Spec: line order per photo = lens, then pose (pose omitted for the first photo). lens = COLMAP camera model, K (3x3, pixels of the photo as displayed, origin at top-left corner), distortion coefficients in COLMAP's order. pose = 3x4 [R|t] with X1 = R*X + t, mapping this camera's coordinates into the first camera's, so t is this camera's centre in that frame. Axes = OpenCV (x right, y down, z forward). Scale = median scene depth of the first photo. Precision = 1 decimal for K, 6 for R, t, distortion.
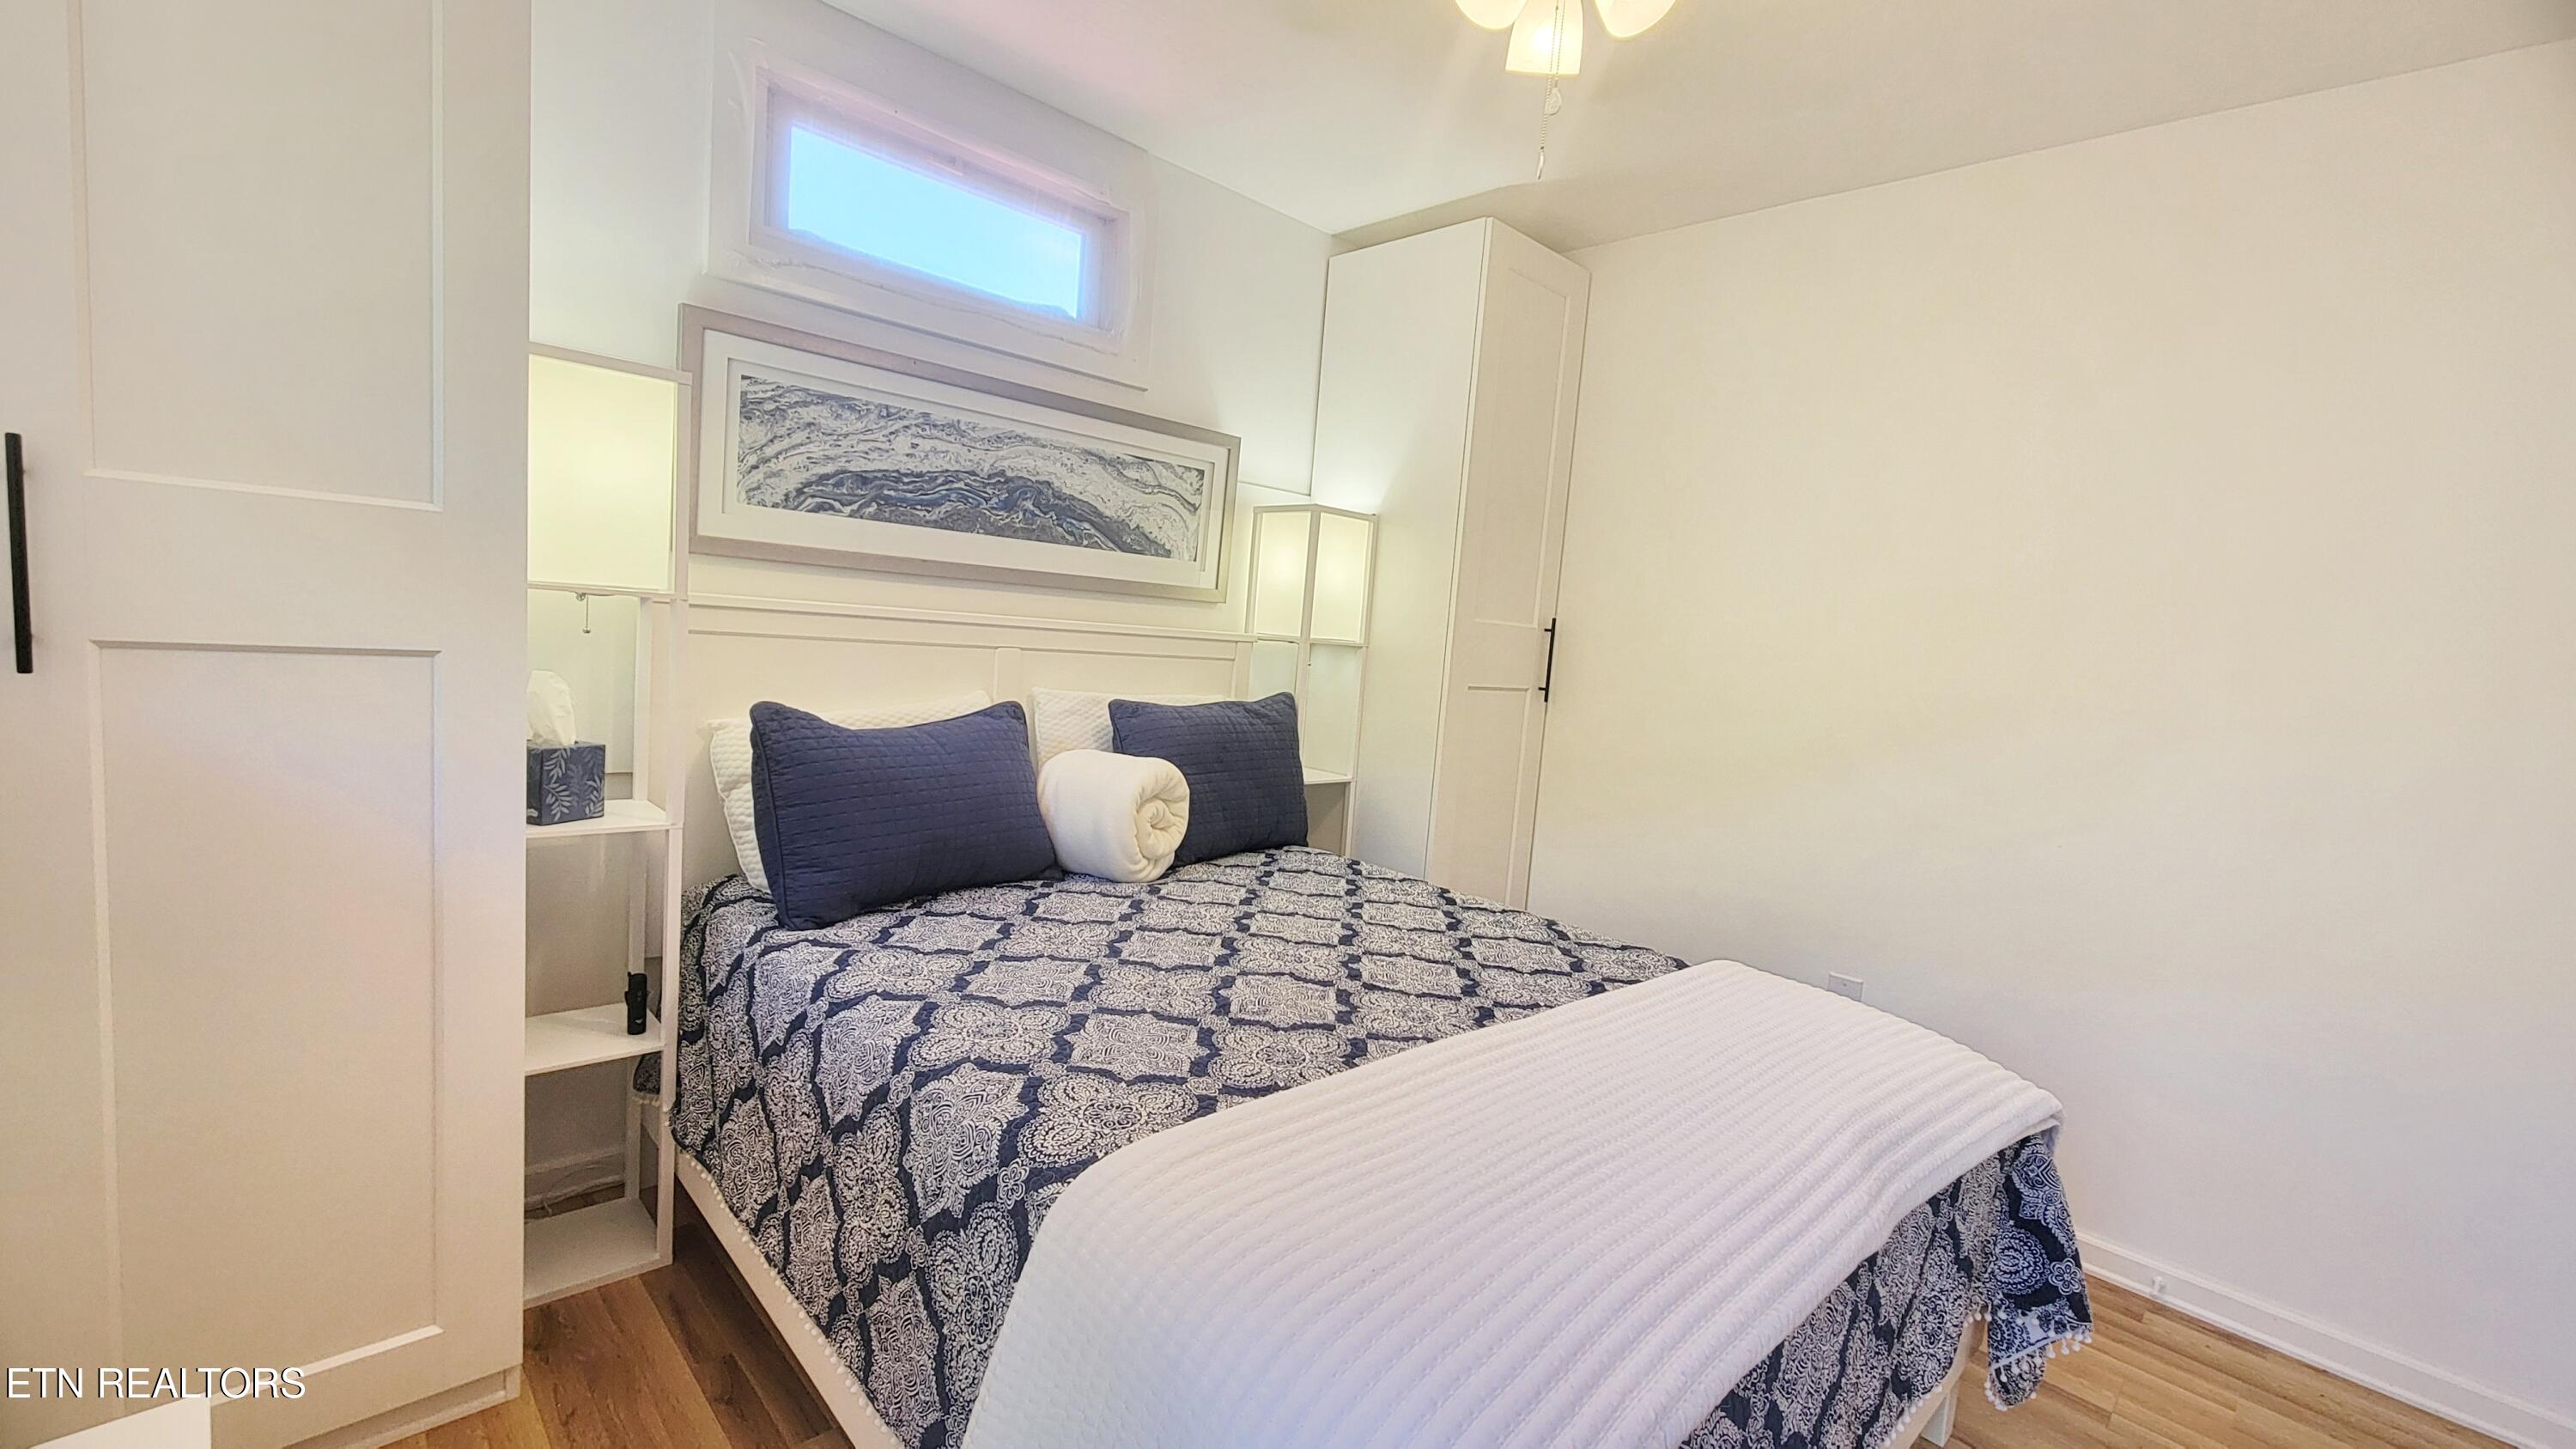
lens RADIAL K [[1067.8, 0, 1309.6], [0, 1067.8, 731.7], [0, 0, 1]] dist [-0.001253, 0.000258]
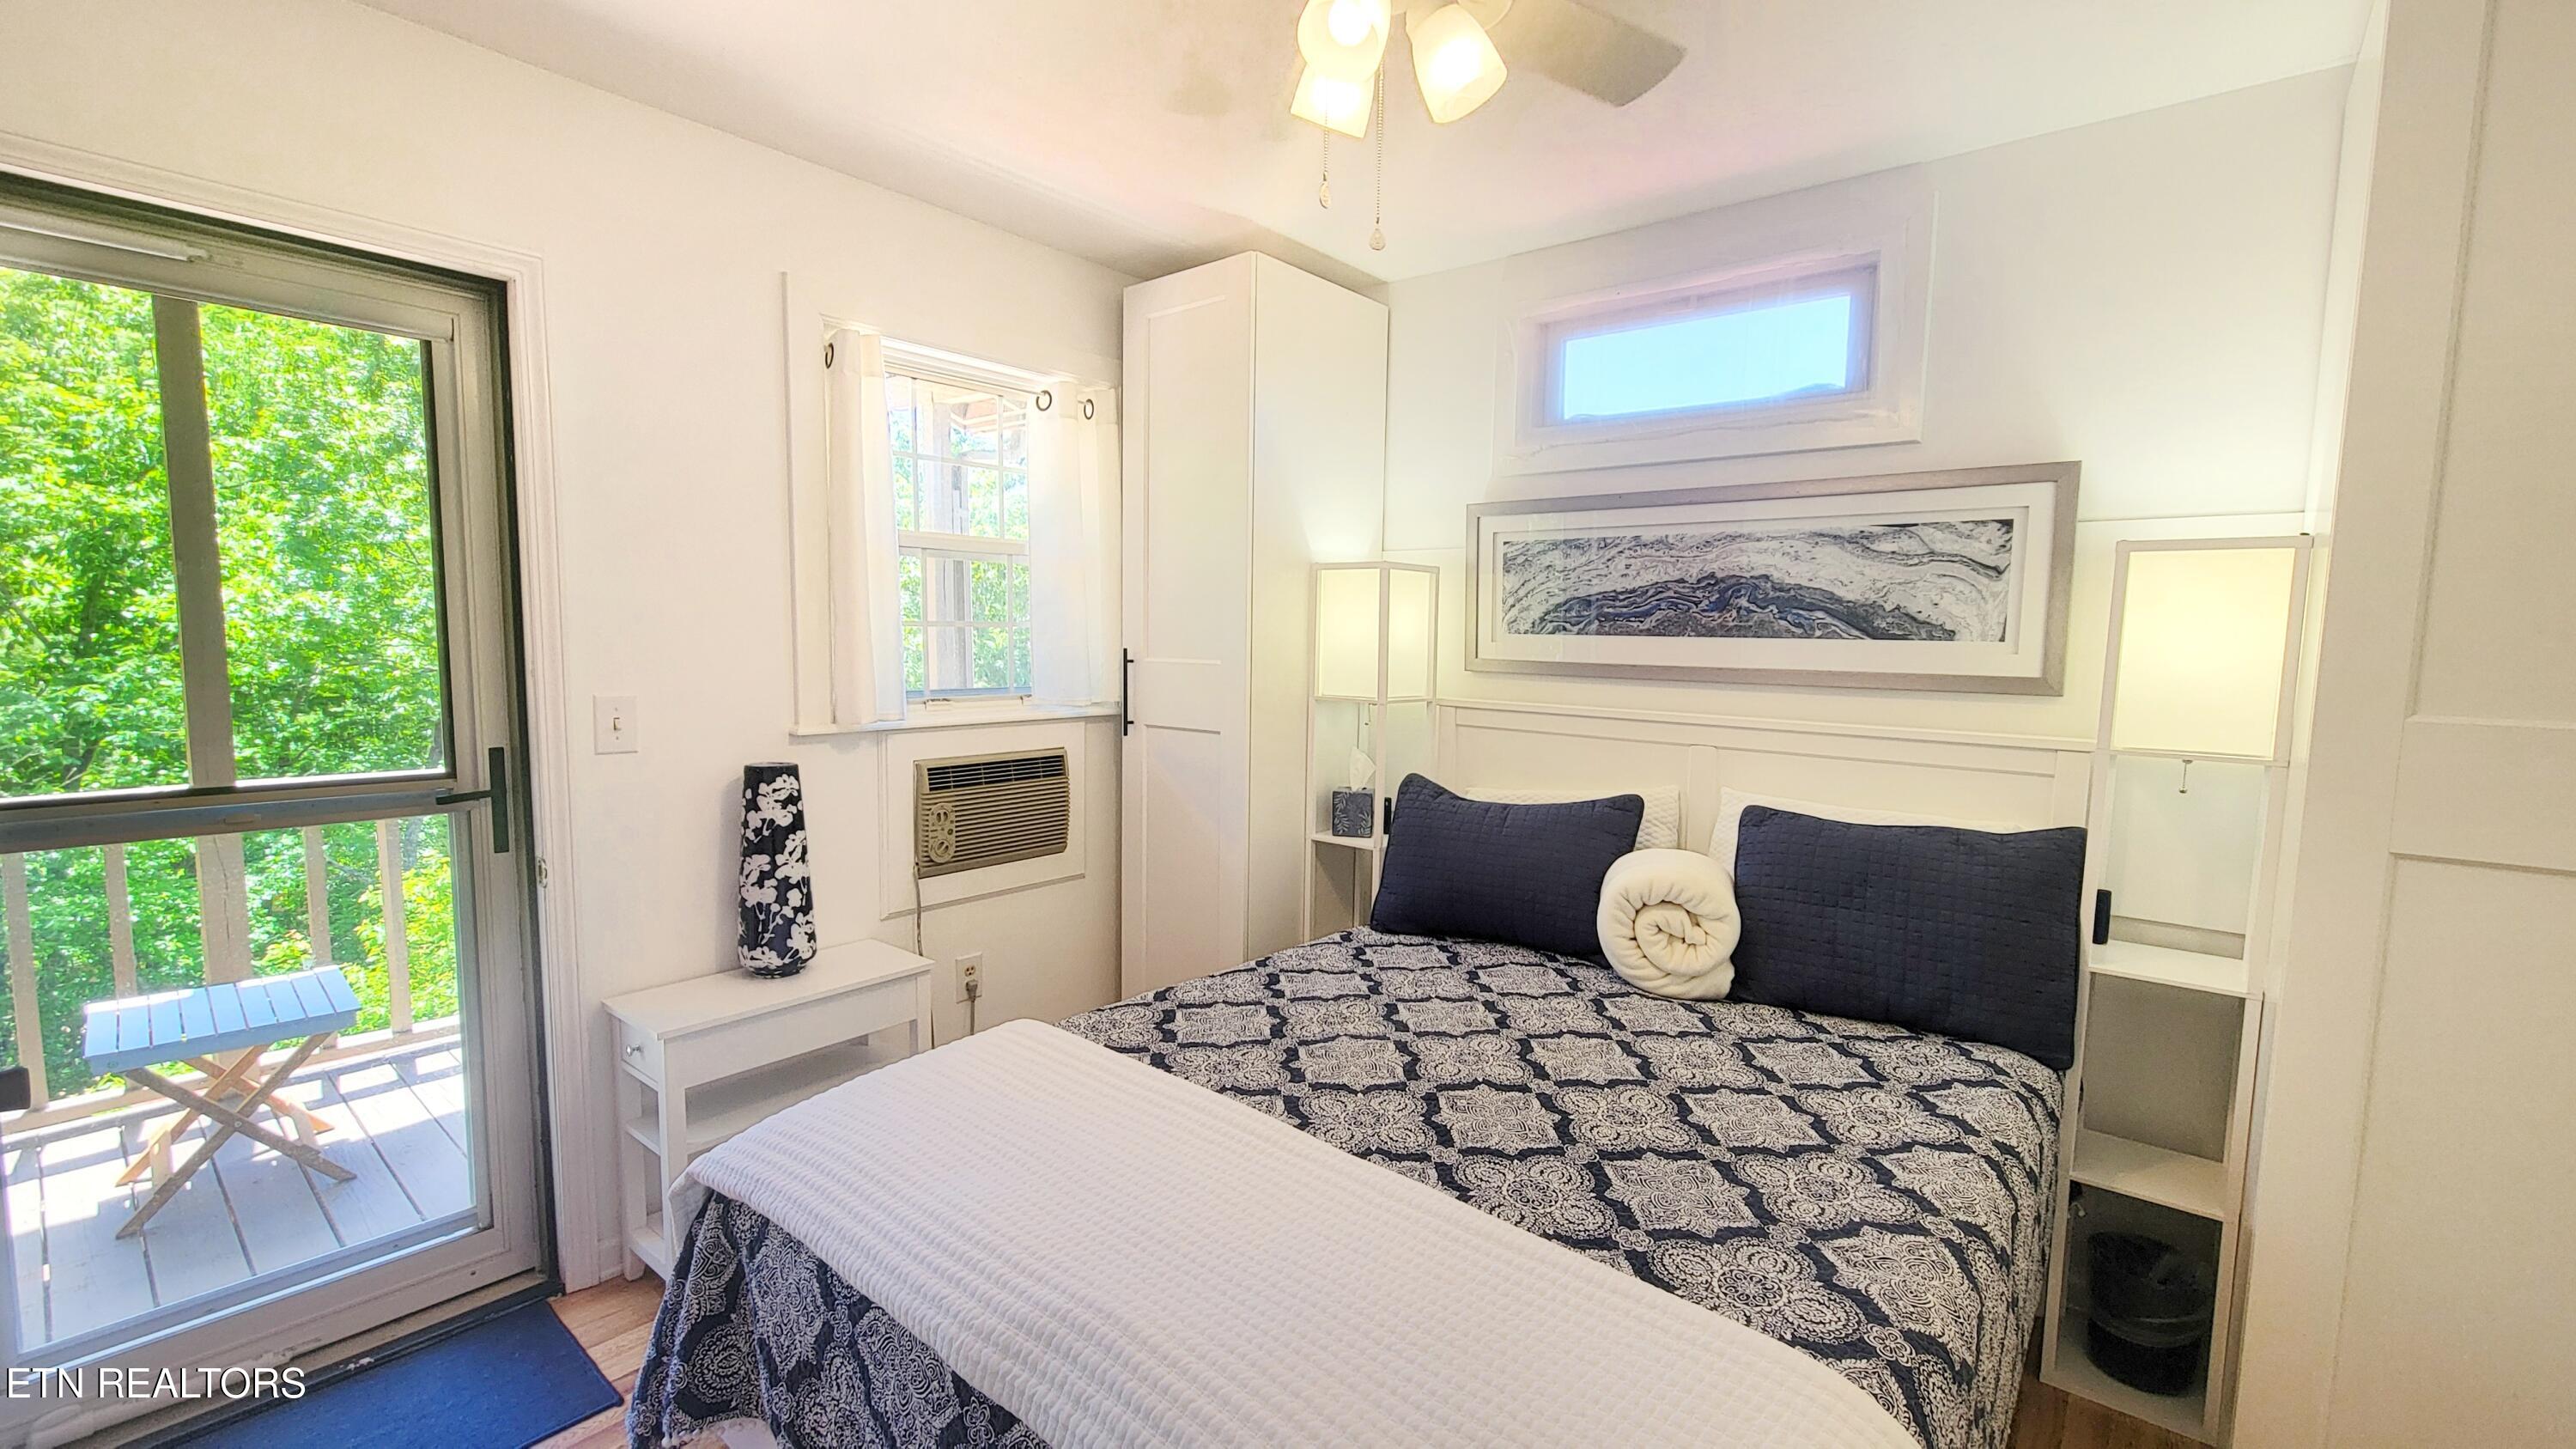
lens RADIAL K [[1067.8, 0, 1309.6], [0, 1067.8, 731.7], [0, 0, 1]] dist [-0.001253, 0.000258]
pose [[0.111385, 0.009691, -0.993730, 0.725113], [-0.109319, 0.994003, -0.002559, -0.051953], [0.987746, 0.108919, 0.111776, 0.553092]]
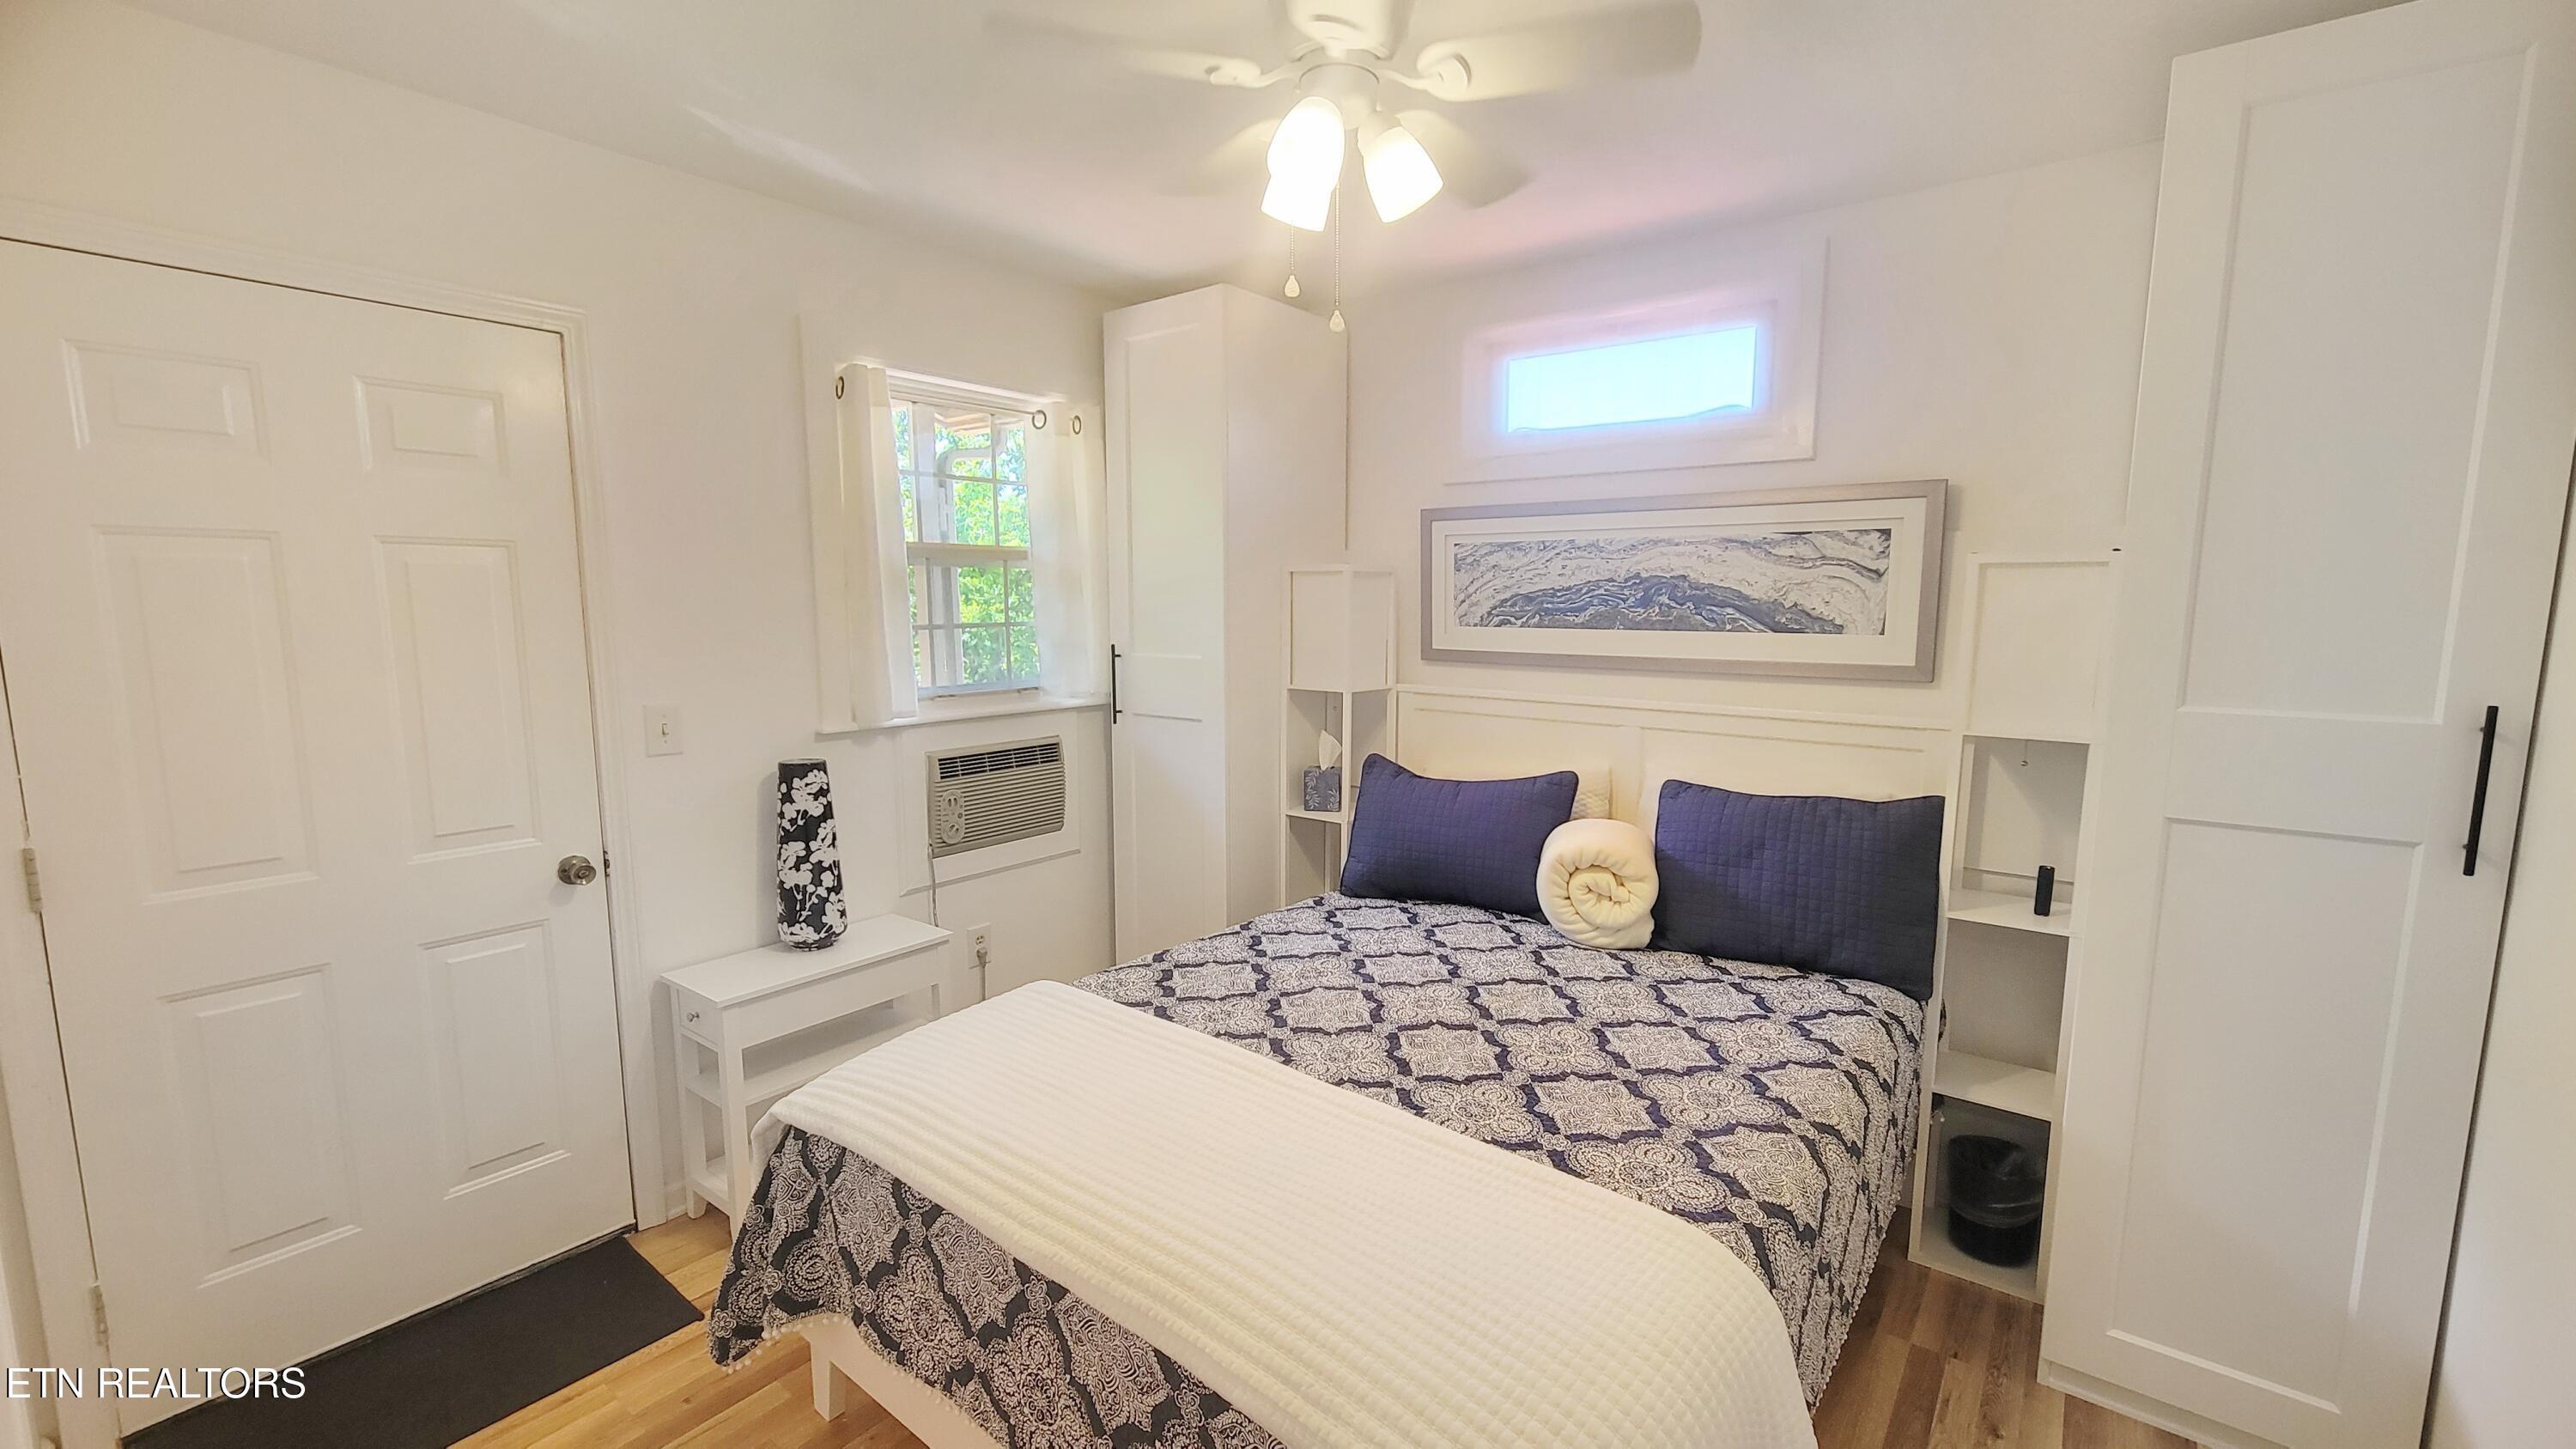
lens RADIAL K [[1043.6, 0, 1312.1], [0, 1043.6, 732.2], [0, 0, 1]] dist [-0.000224, 0.000164]
pose [[0.144152, 0.040883, -0.988711, 0.827212], [-0.091903, 0.995381, 0.027760, -0.077381], [0.985279, 0.086863, 0.147243, 0.533197]]
